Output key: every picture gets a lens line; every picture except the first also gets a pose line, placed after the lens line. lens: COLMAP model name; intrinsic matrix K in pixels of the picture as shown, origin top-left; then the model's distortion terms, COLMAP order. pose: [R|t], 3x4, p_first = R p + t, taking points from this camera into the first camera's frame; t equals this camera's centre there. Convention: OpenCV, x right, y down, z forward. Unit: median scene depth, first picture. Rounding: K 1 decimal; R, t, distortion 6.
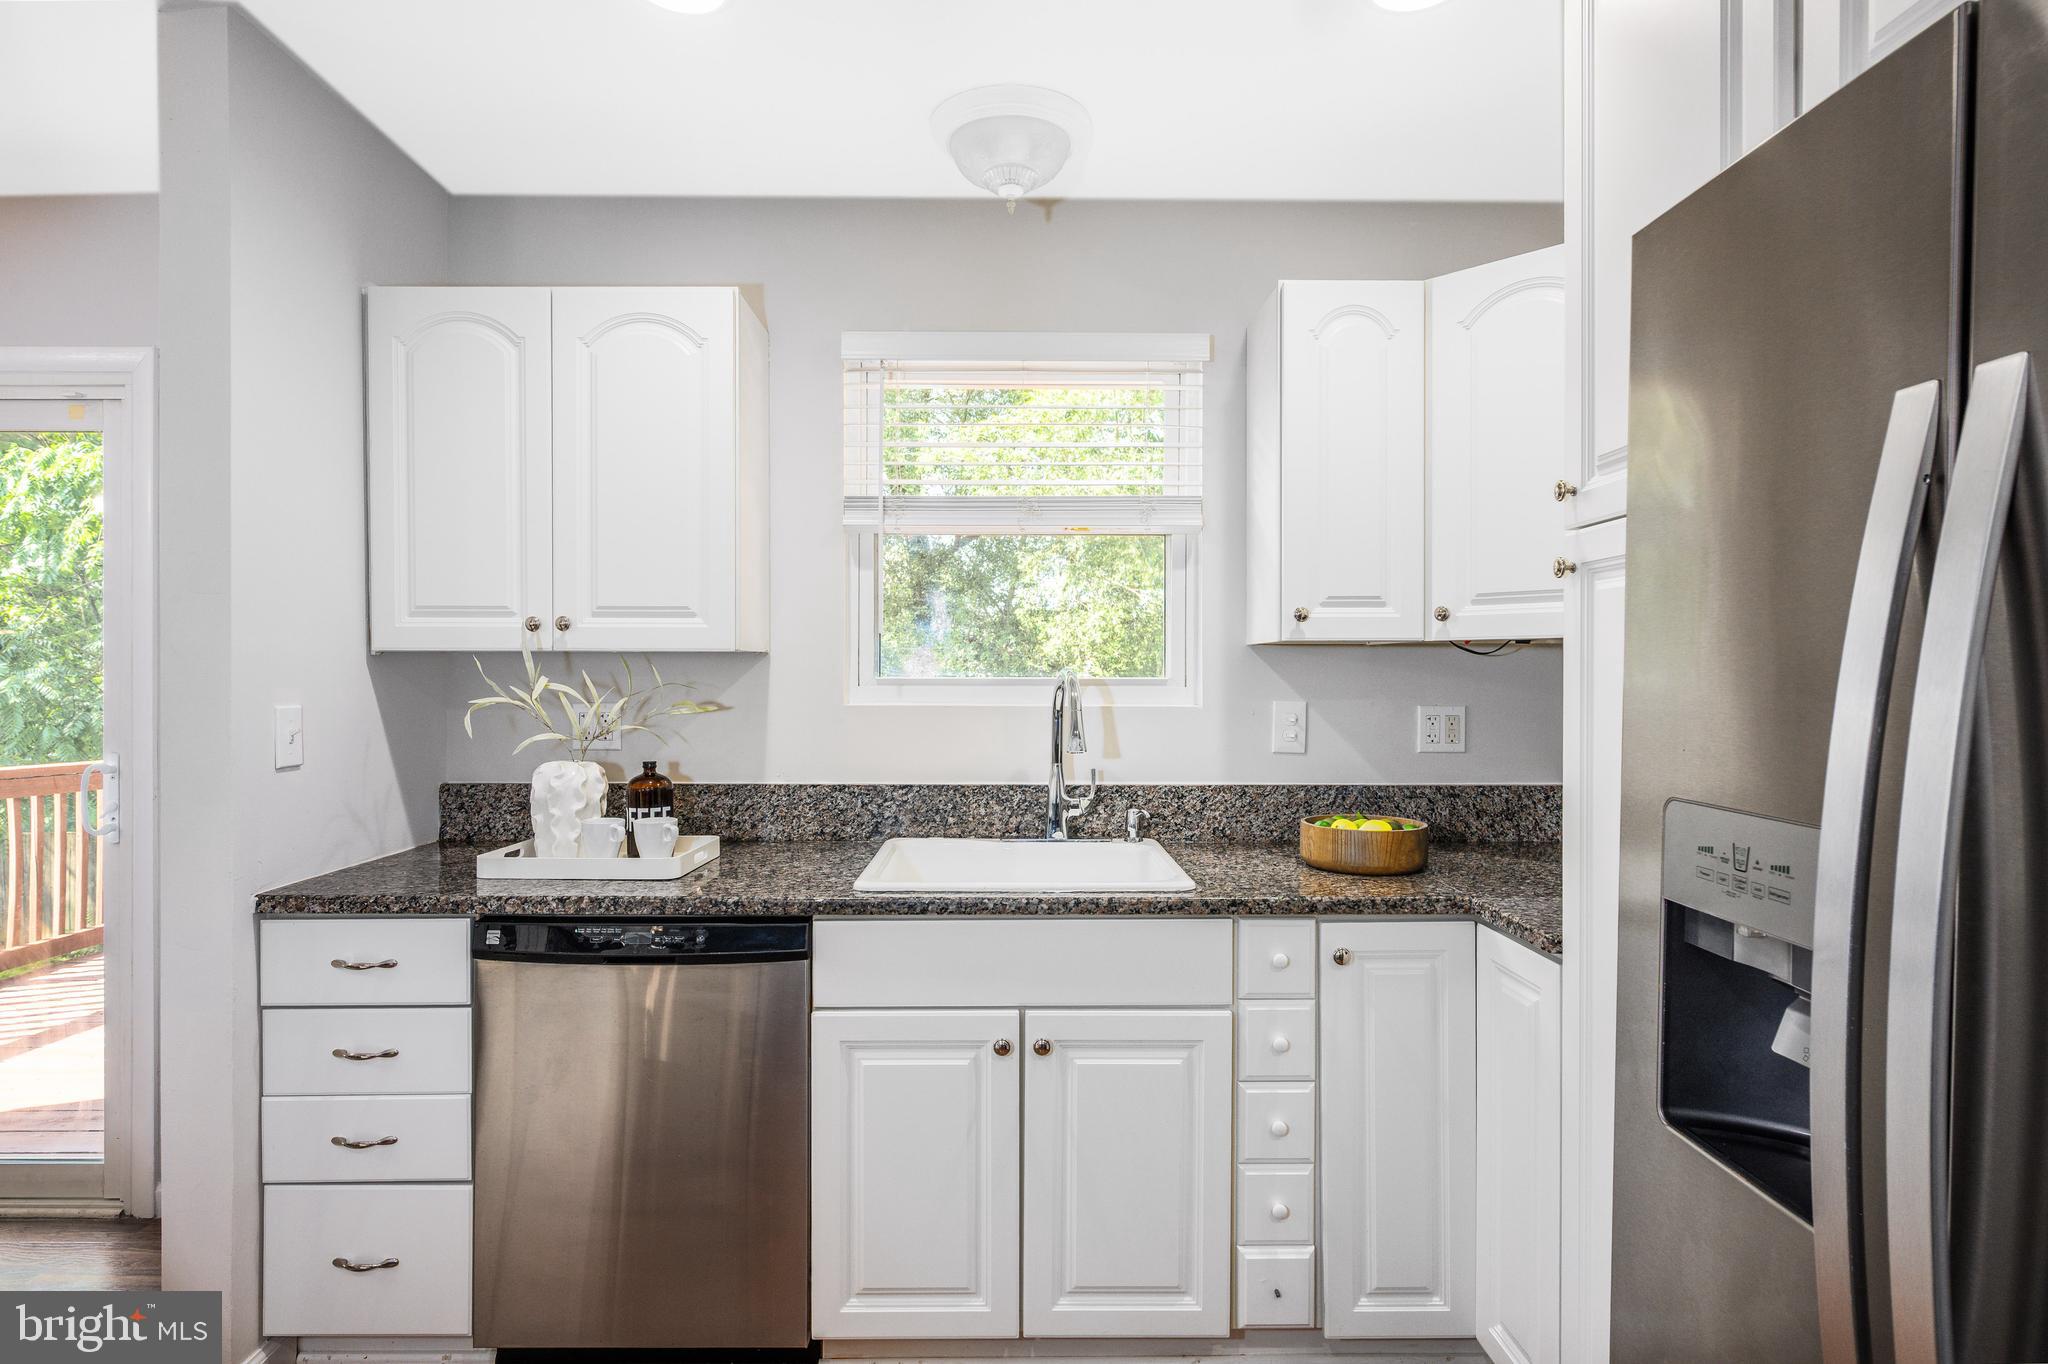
lens RADIAL K [[1049.0, 0, 1012.7], [0, 1049.0, 685.2], [0, 0, 1]] dist [-0.010858, 0.002282]
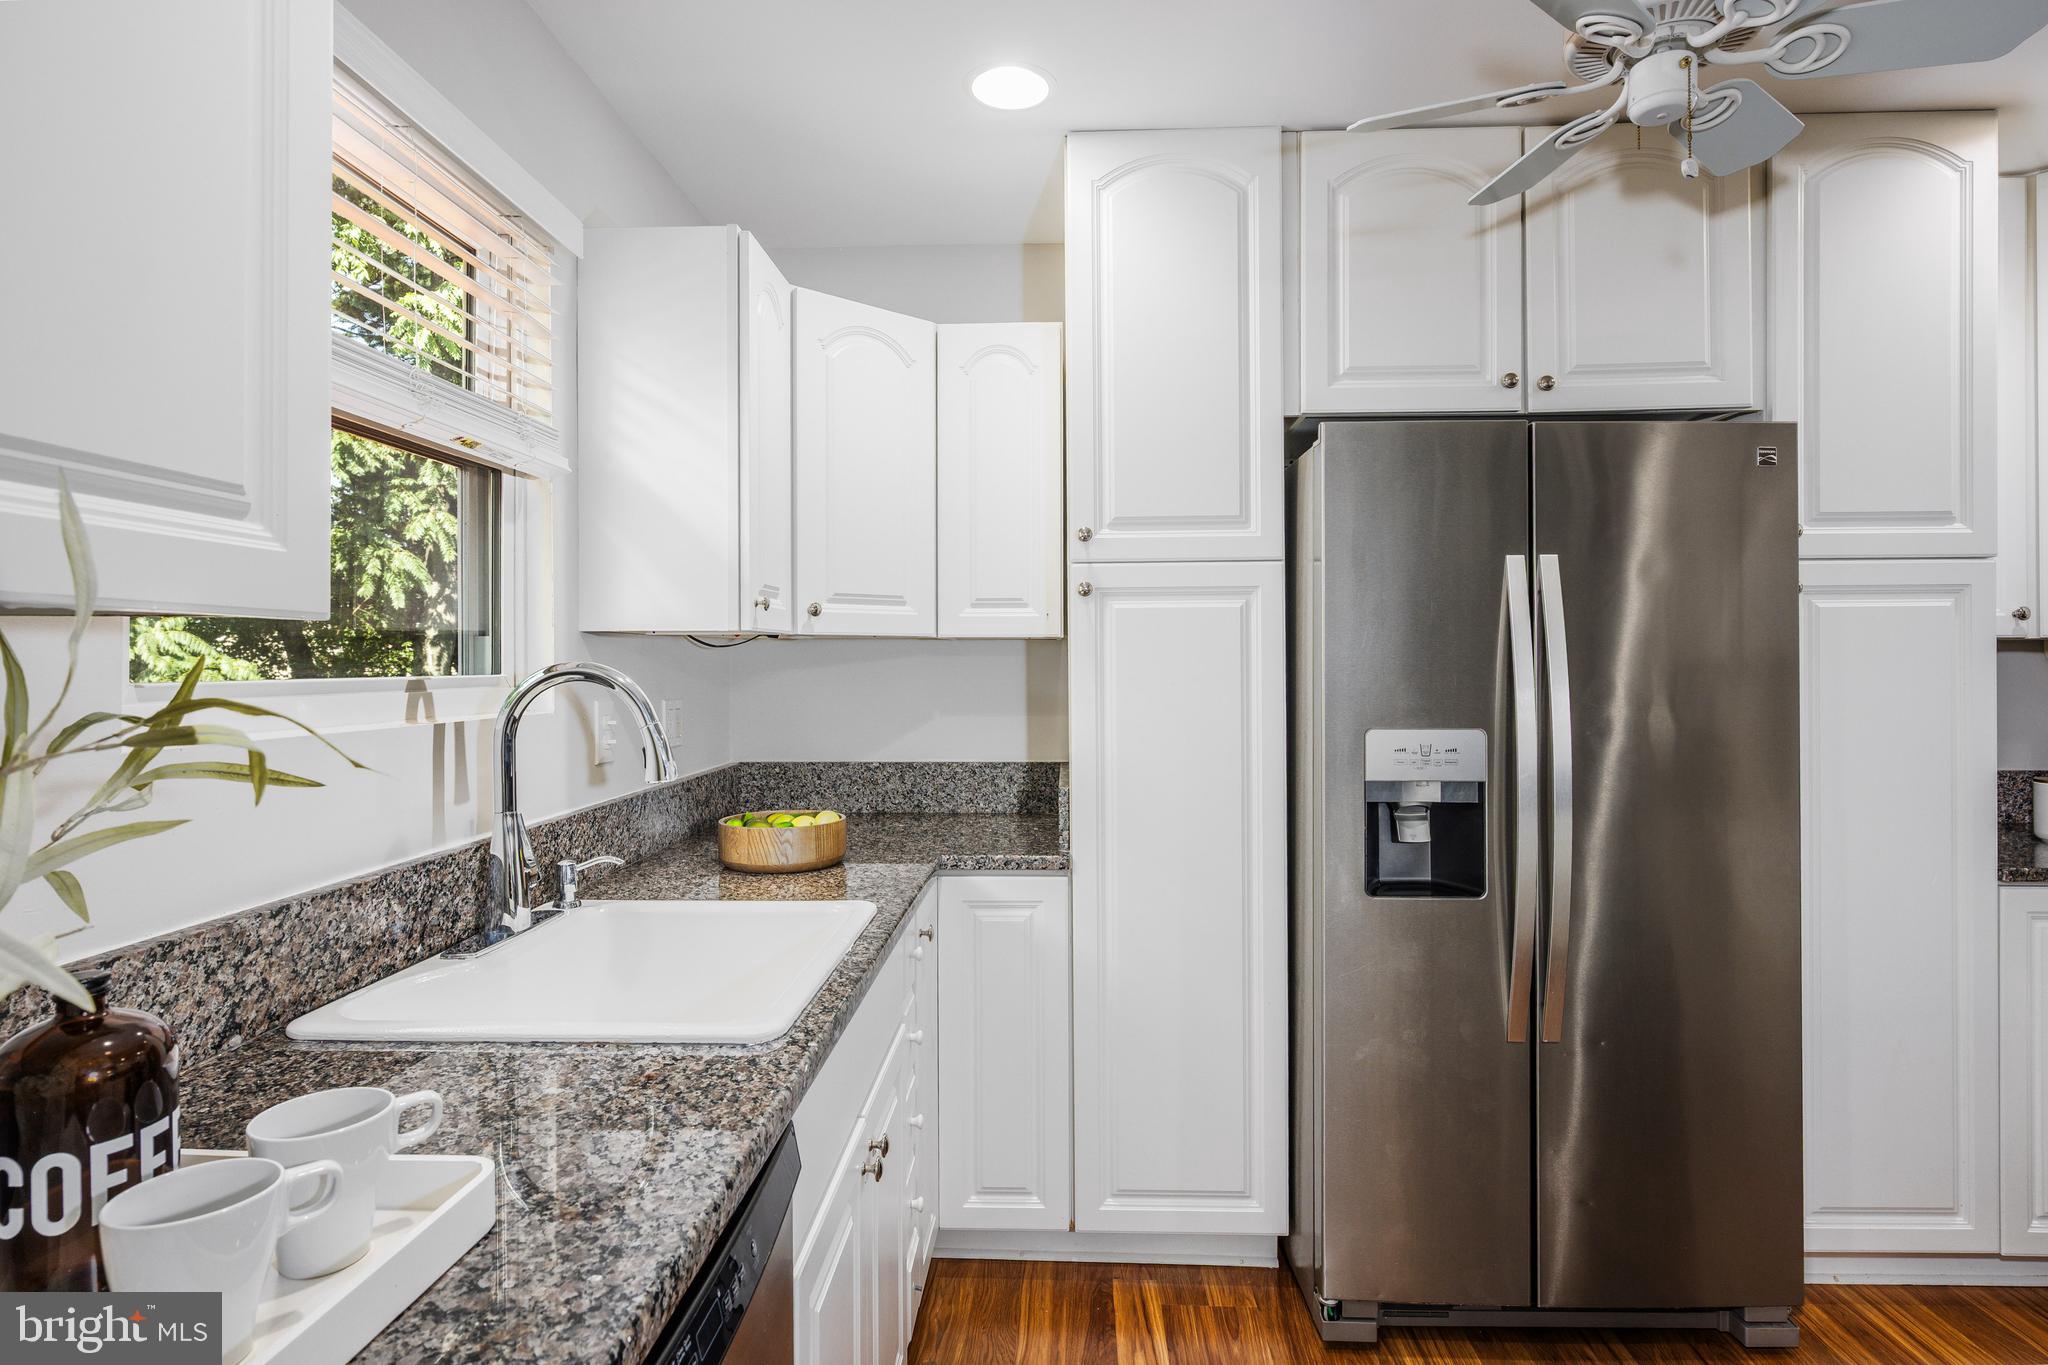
lens RADIAL K [[1049.0, 0, 1017.5], [0, 1049.0, 672.8], [0, 0, 1]] dist [-0.010858, 0.002282]
pose [[0.060587, -0.006424, 0.998142, -0.690496], [0.020267, 0.999781, 0.005204, -0.010597], [-0.997957, 0.019914, 0.060704, 0.777071]]
